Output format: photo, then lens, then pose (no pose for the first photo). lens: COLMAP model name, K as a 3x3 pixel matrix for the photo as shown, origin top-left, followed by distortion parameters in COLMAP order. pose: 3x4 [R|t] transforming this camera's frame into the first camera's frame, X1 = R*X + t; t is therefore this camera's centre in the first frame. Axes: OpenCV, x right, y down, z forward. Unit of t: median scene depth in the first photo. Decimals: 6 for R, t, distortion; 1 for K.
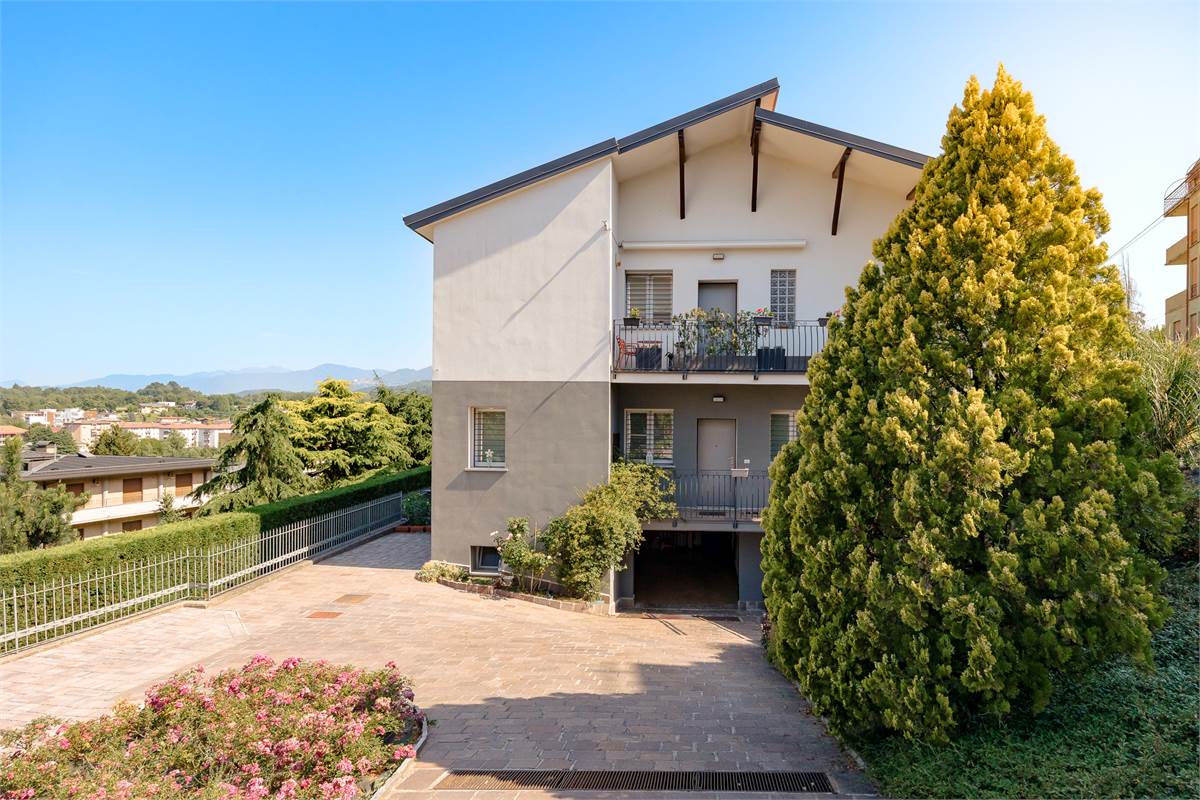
lens RADIAL K [[731.8, 0, 661.0], [0, 731.8, 416.6], [0, 0, 1]] dist [0.001890, 0.001006]
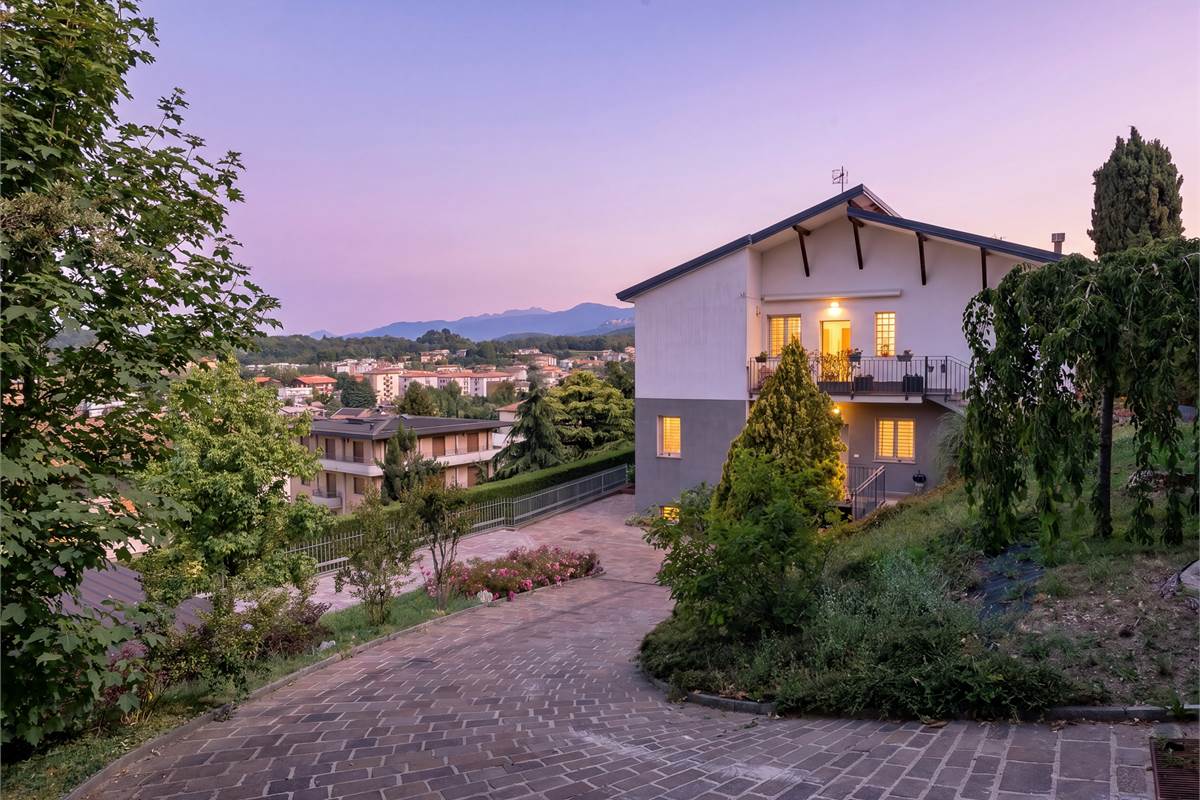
lens RADIAL K [[873.4, 0, 600.0], [0, 873.4, 400.0], [0, 0, 1]] dist [0.004494, 0.001556]
pose [[0.916353, 0.007691, -0.400298, 0.227914], [0.012027, 0.998835, 0.046724, -0.084025], [0.400192, -0.047630, 0.915193, -0.456033]]
